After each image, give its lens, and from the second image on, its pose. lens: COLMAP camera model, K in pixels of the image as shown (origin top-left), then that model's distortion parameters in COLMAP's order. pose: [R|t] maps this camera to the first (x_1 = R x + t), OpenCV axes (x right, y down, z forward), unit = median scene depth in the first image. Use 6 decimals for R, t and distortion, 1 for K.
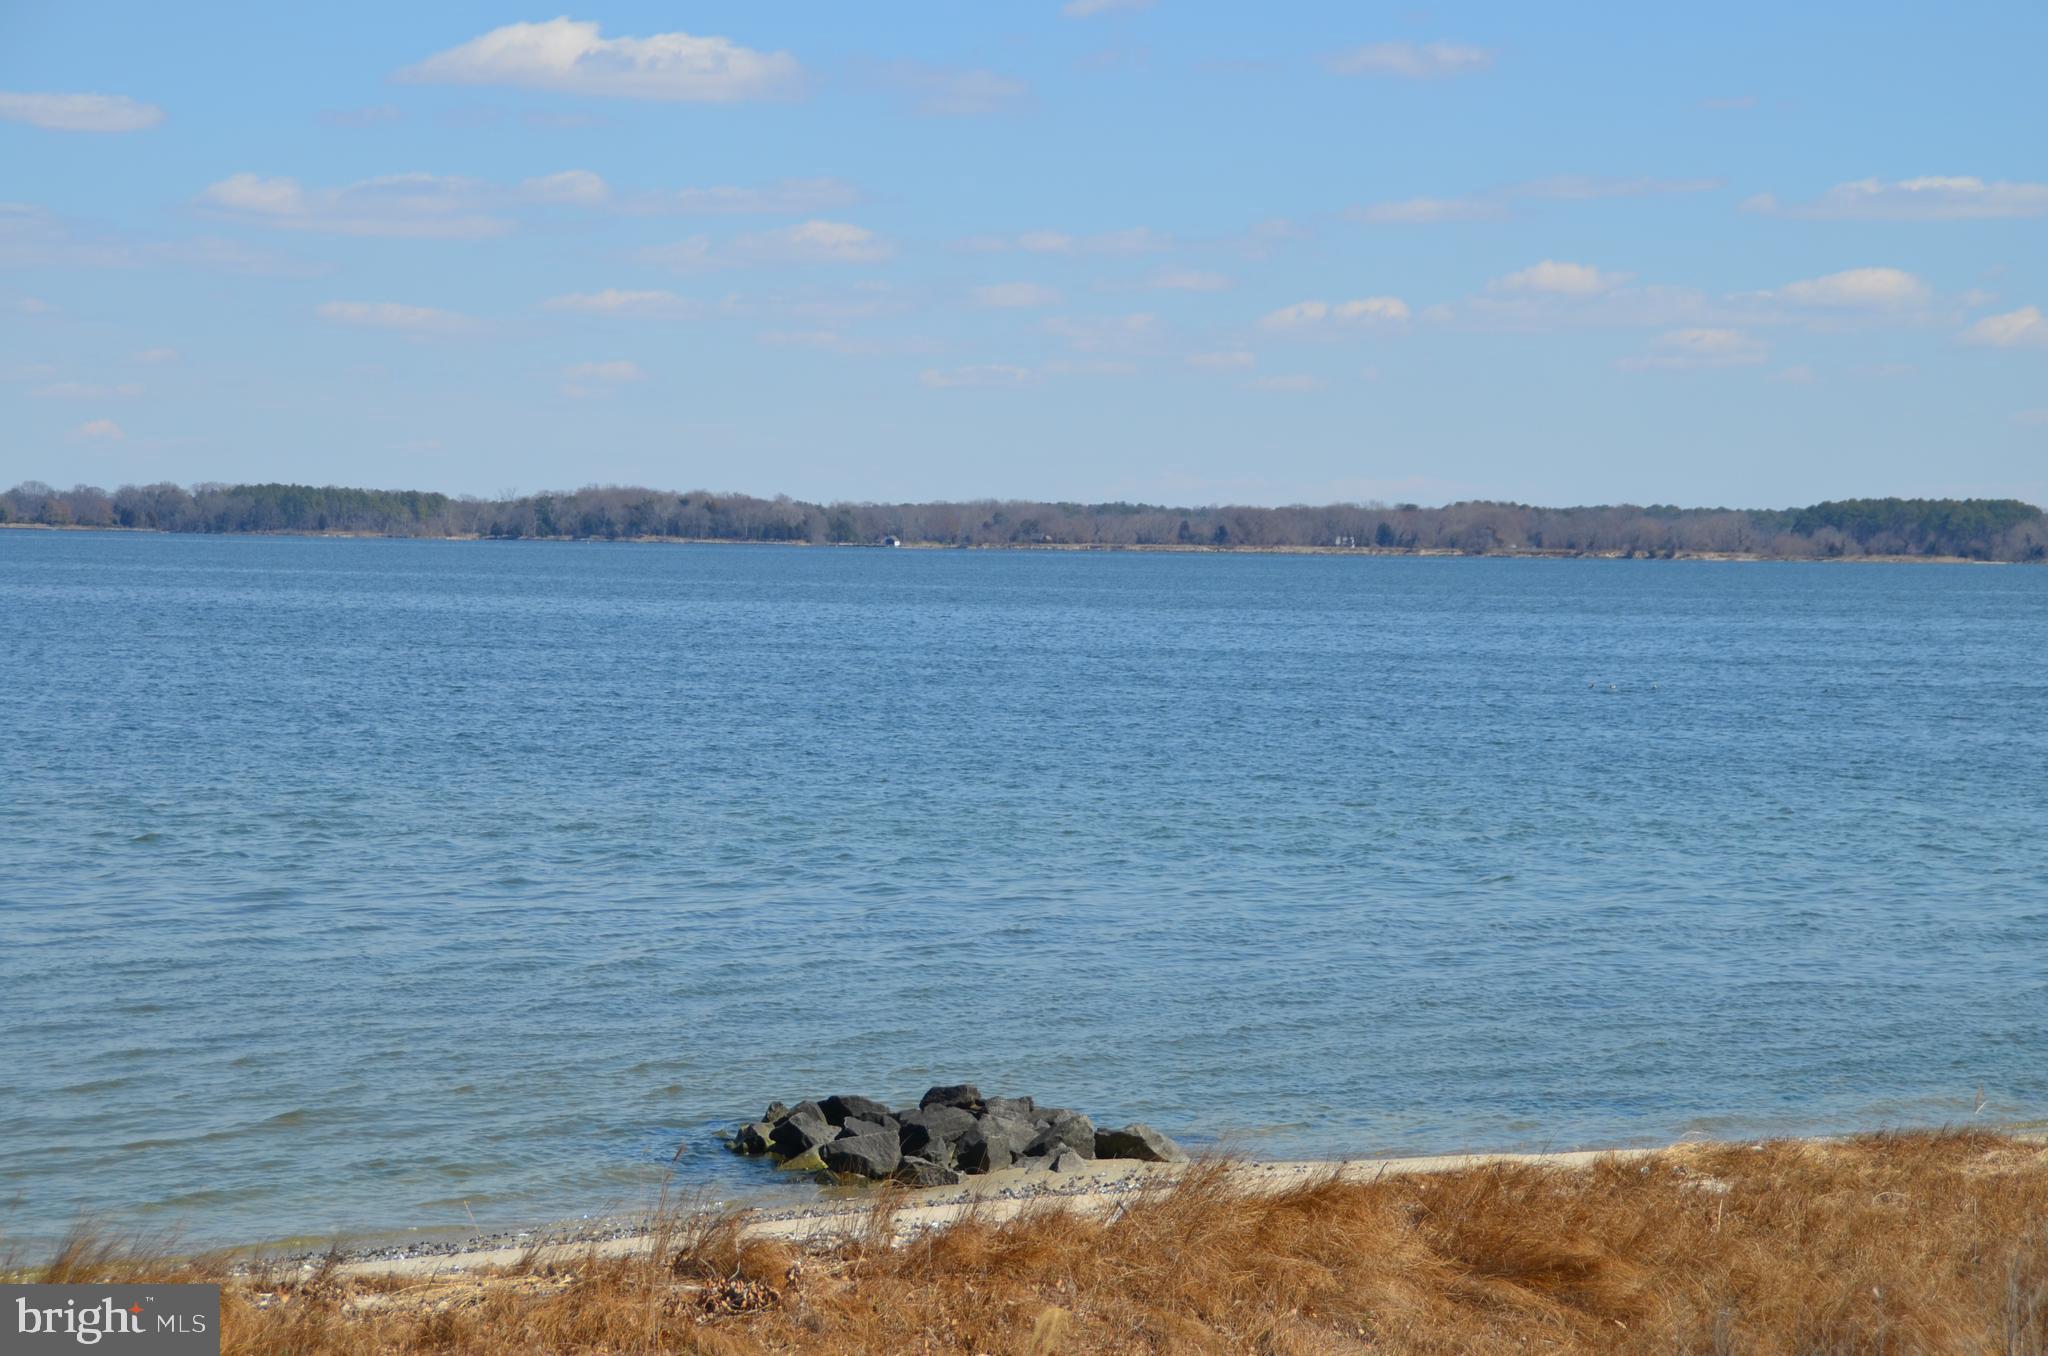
lens RADIAL K [[5834.1, 0, 1013.5], [0, 5834.1, 688.6], [0, 0, 1]] dist [1.020260, 0.000000]
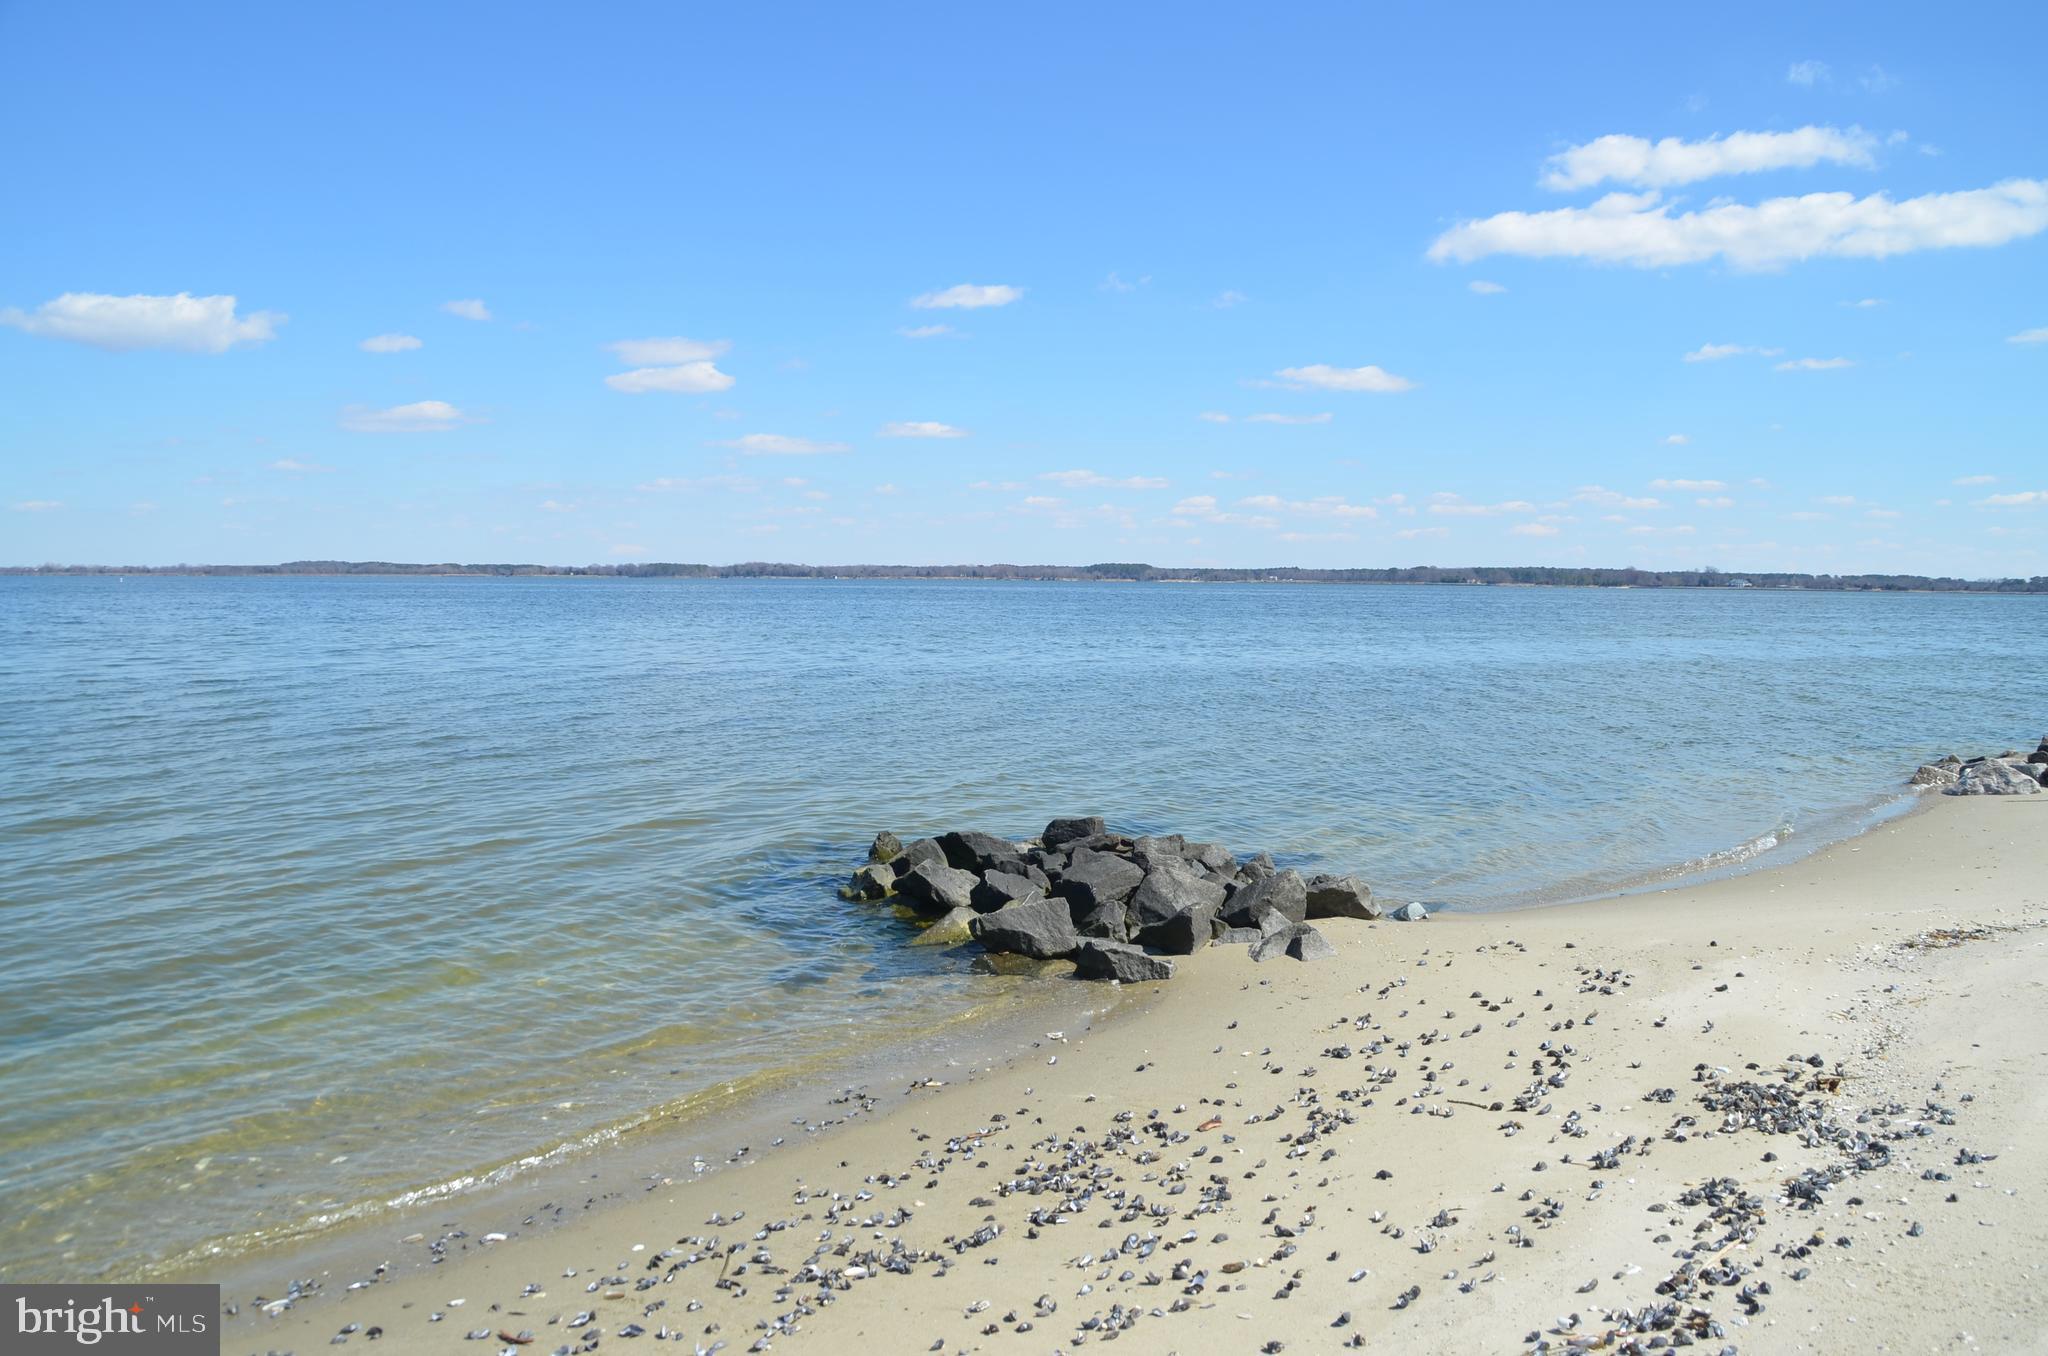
lens RADIAL K [[1611.9, 0, 1034.8], [0, 1611.9, 688.1], [0, 0, 1]] dist [-0.105203, 0.027582]
pose [[0.994621, -0.014172, 0.102608, -0.045196], [0.009769, 0.999015, 0.043288, 0.037158], [-0.103120, -0.042052, 0.993780, 0.774749]]
